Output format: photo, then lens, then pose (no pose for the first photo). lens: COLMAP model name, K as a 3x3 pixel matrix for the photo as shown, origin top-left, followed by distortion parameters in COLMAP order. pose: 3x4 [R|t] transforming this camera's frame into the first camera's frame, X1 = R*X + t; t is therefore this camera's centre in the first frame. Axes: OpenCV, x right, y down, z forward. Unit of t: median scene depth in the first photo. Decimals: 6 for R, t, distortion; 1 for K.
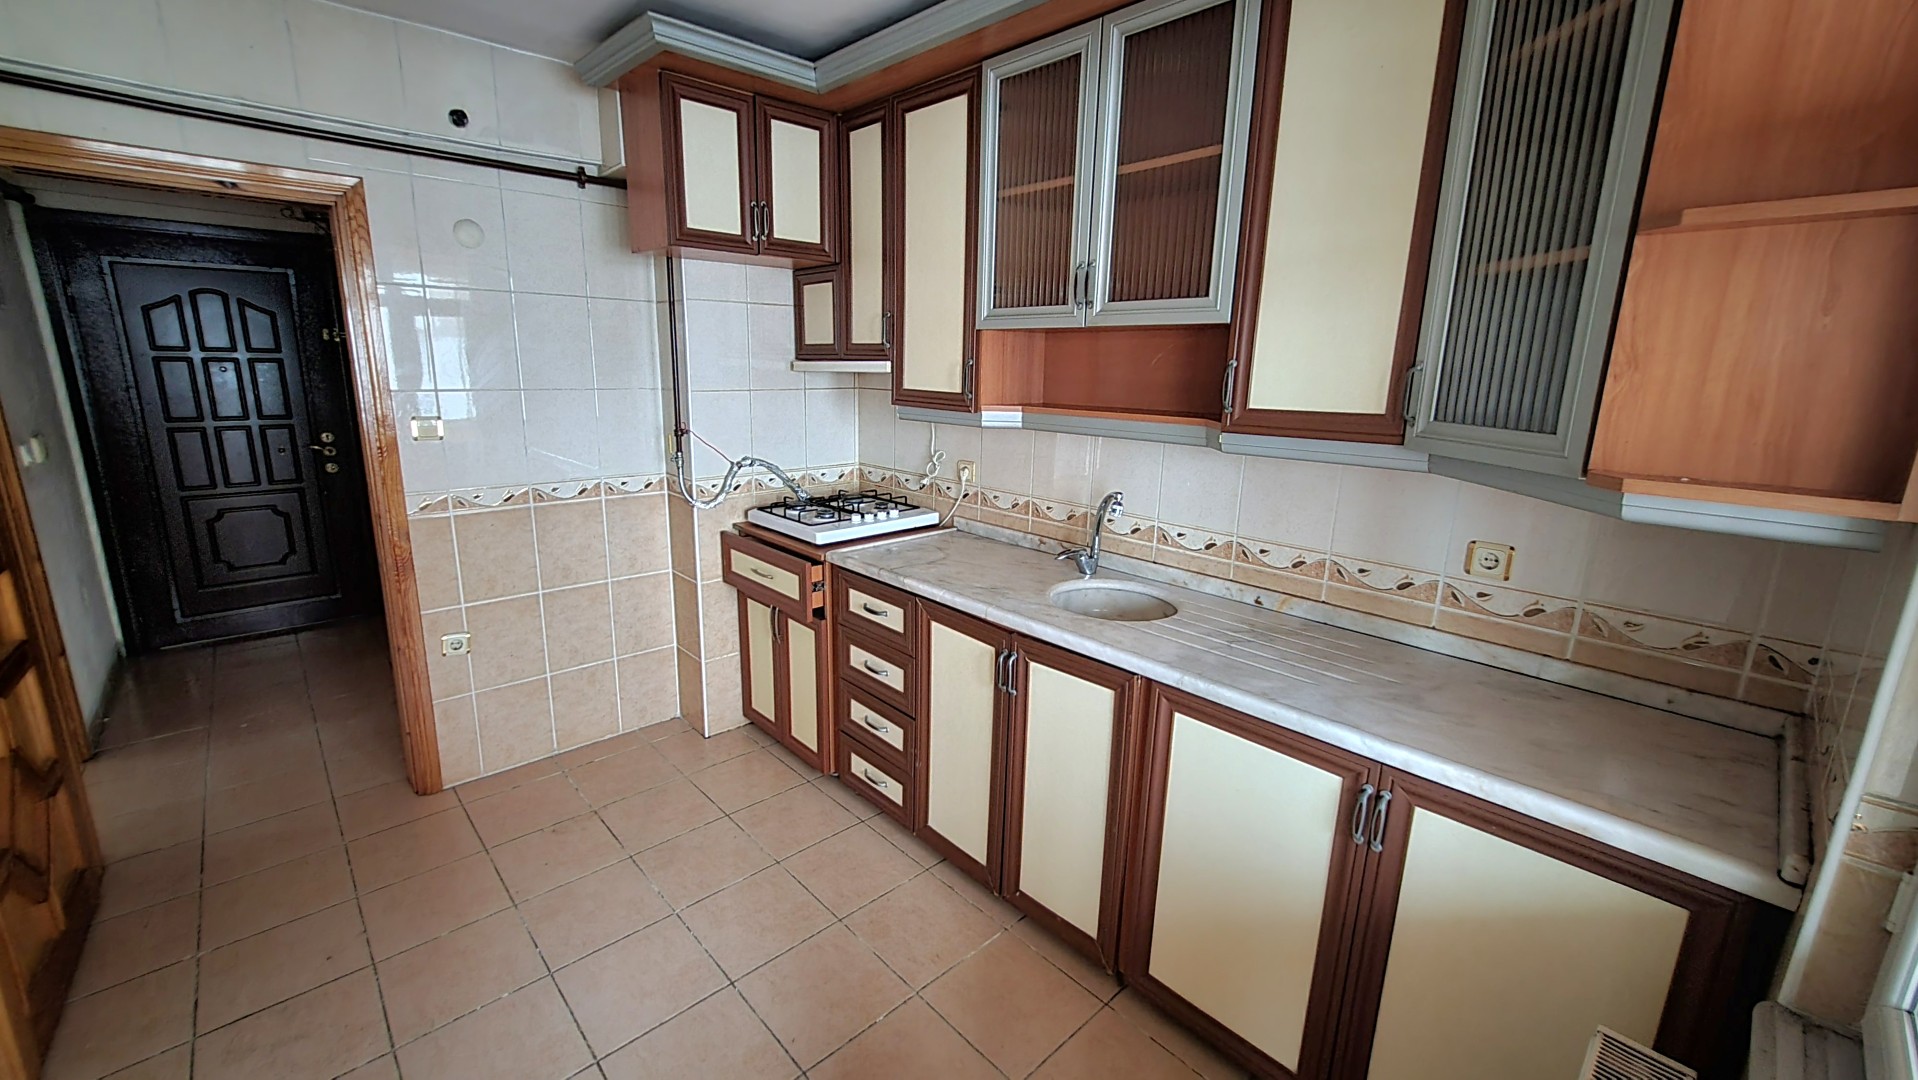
lens RADIAL K [[747.9, 0, 931.2], [0, 747.9, 530.3], [0, 0, 1]] dist [0.000016, -0.000756]
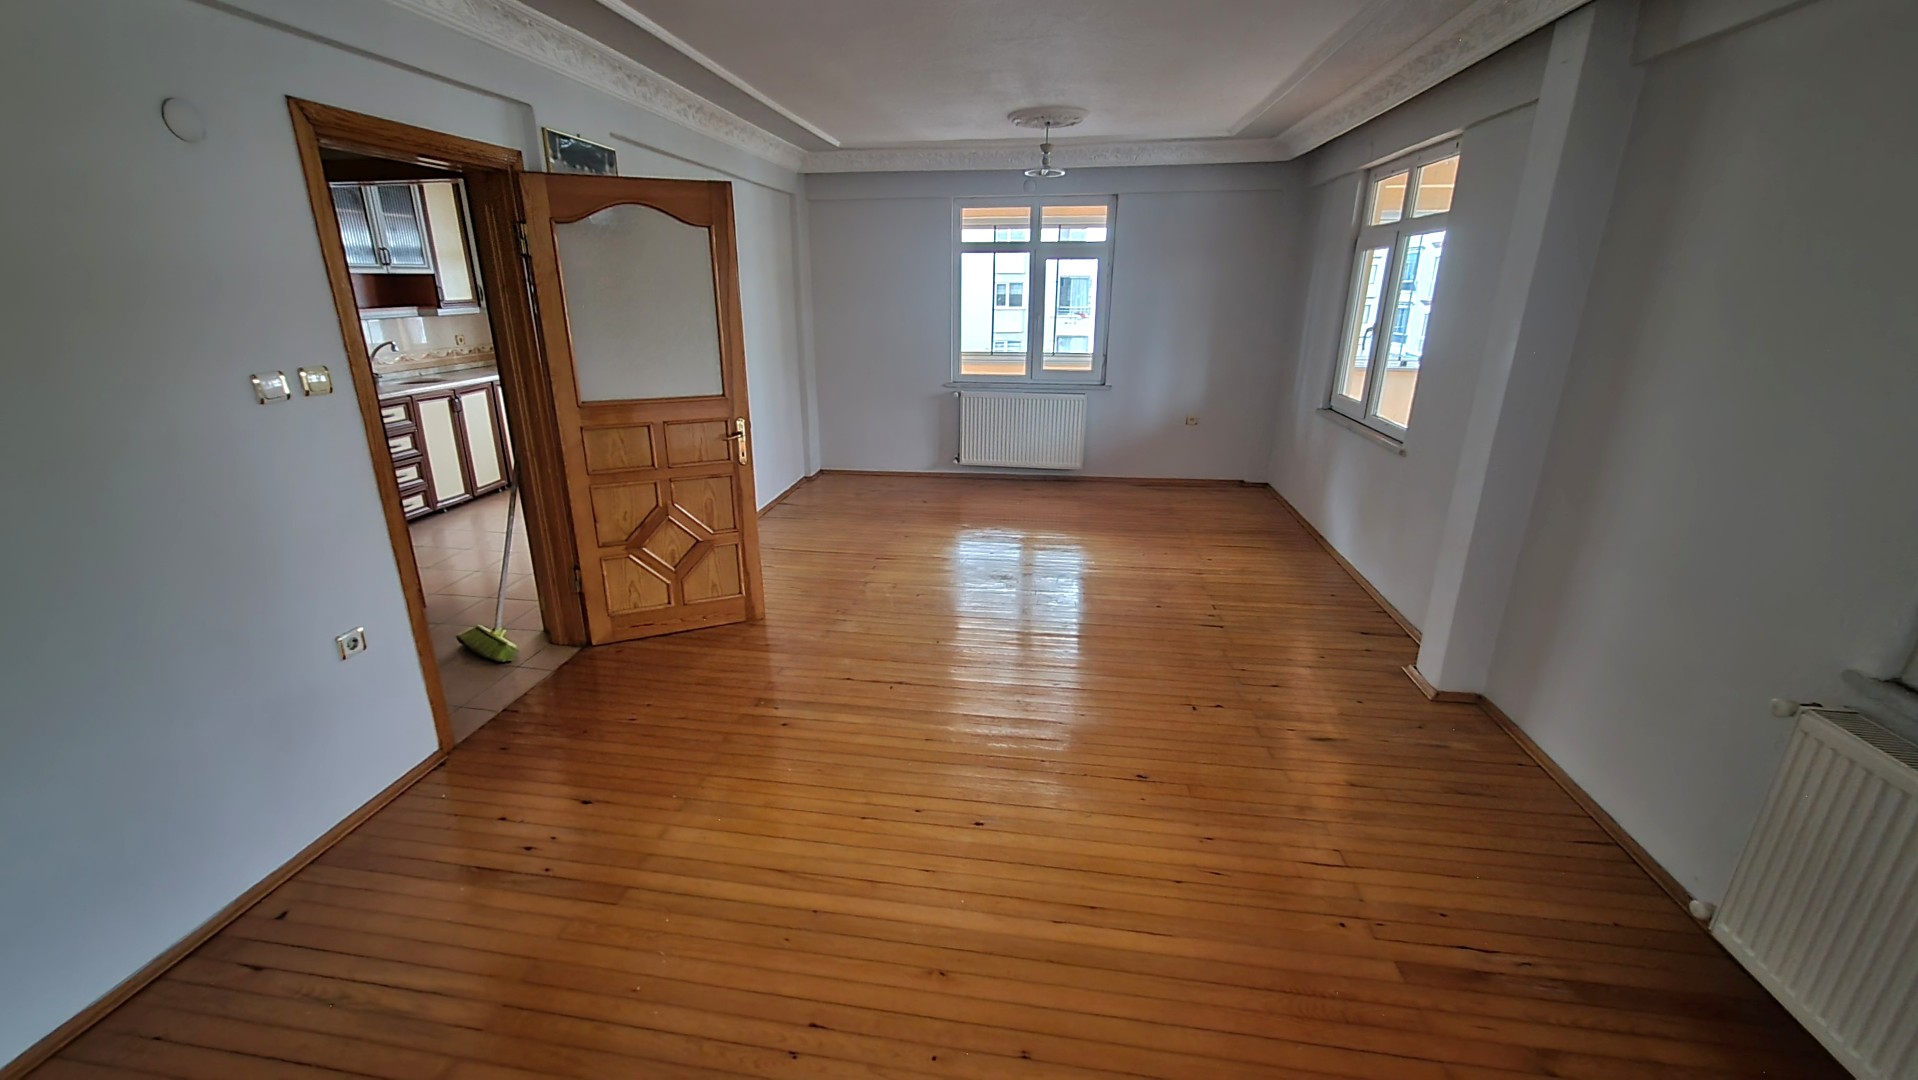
lens RADIAL K [[747.9, 0, 931.2], [0, 747.9, 530.3], [0, 0, 1]] dist [0.000016, -0.000756]
pose [[-0.621482, -0.268786, 0.735876, -2.865601], [0.154417, 0.878849, 0.451420, -0.345143], [-0.768060, 0.394181, -0.504684, 1.116674]]
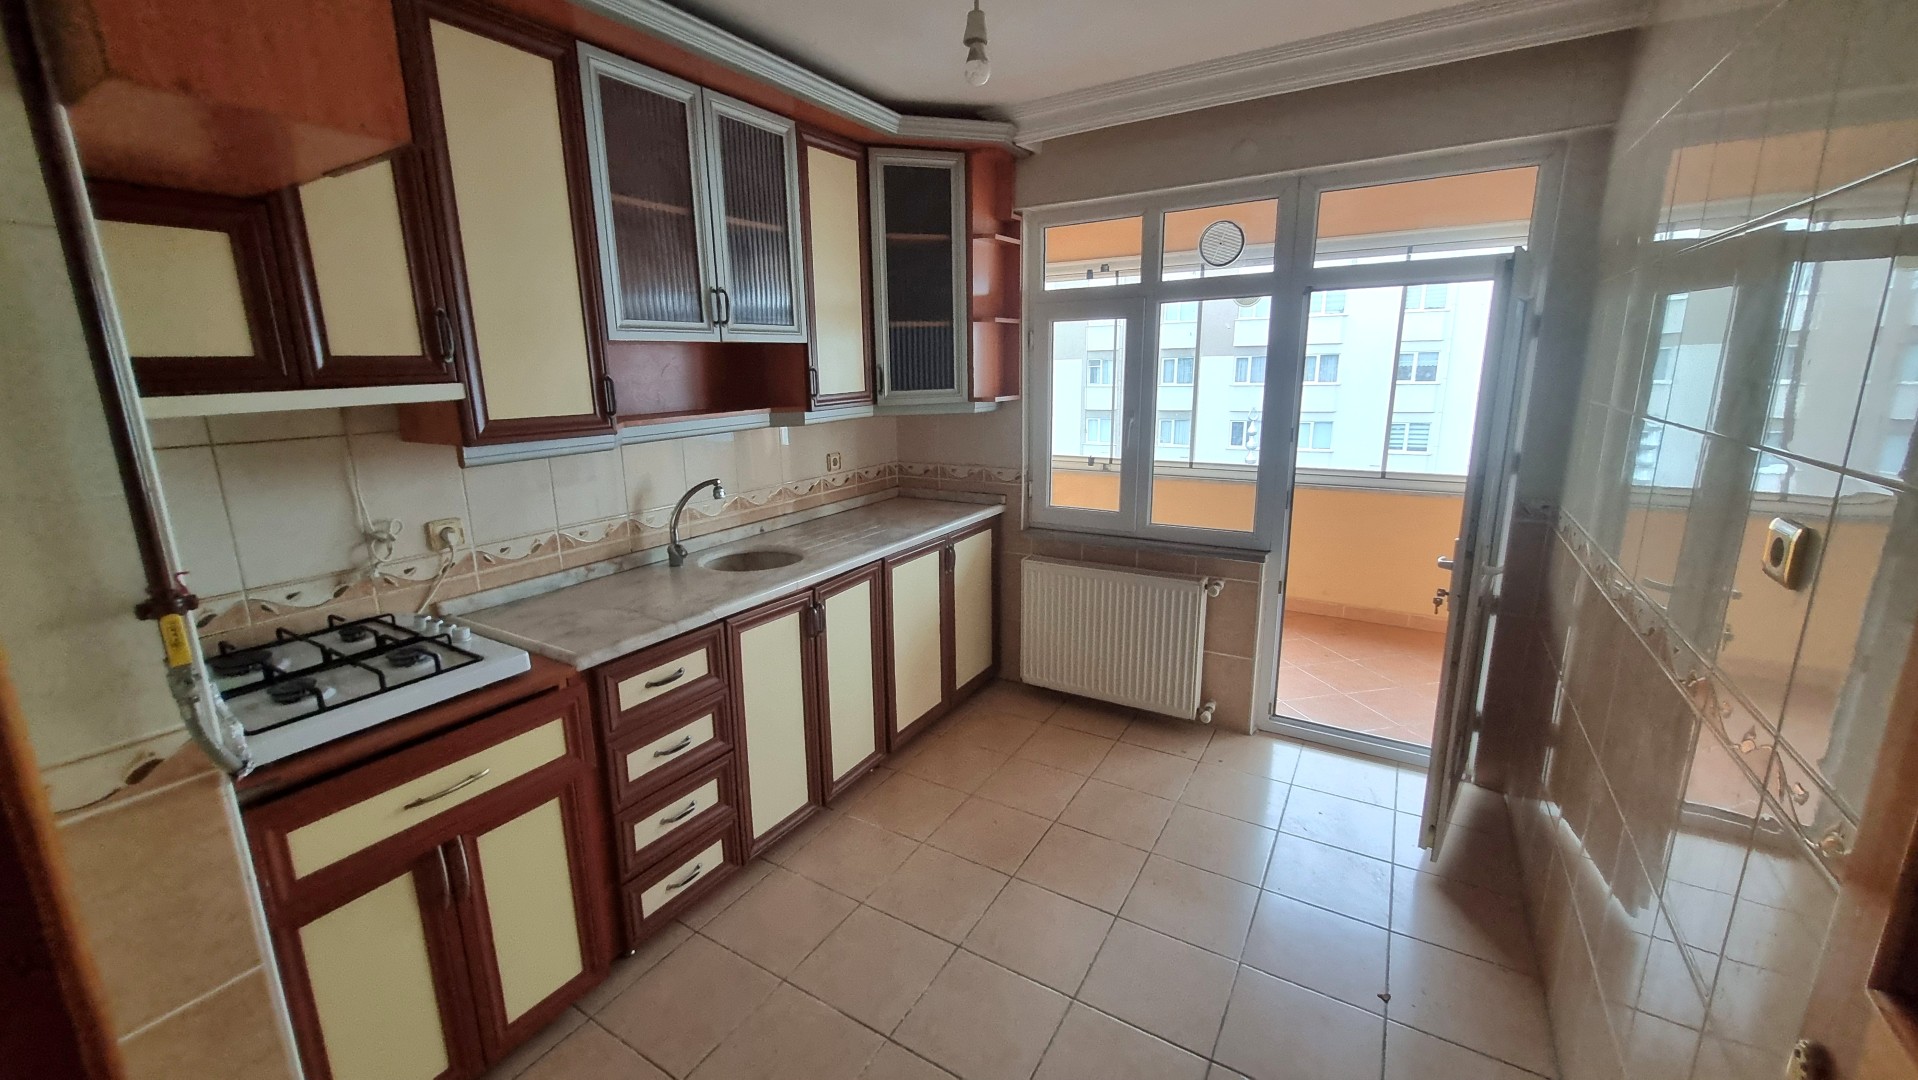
lens RADIAL K [[747.9, 0, 931.2], [0, 747.9, 530.3], [0, 0, 1]] dist [0.000016, -0.000756]
pose [[-0.263744, -0.233655, 0.935866, -0.996578], [0.217044, 0.930963, 0.293598, -0.254811], [-0.939857, 0.280558, -0.194822, 0.923551]]
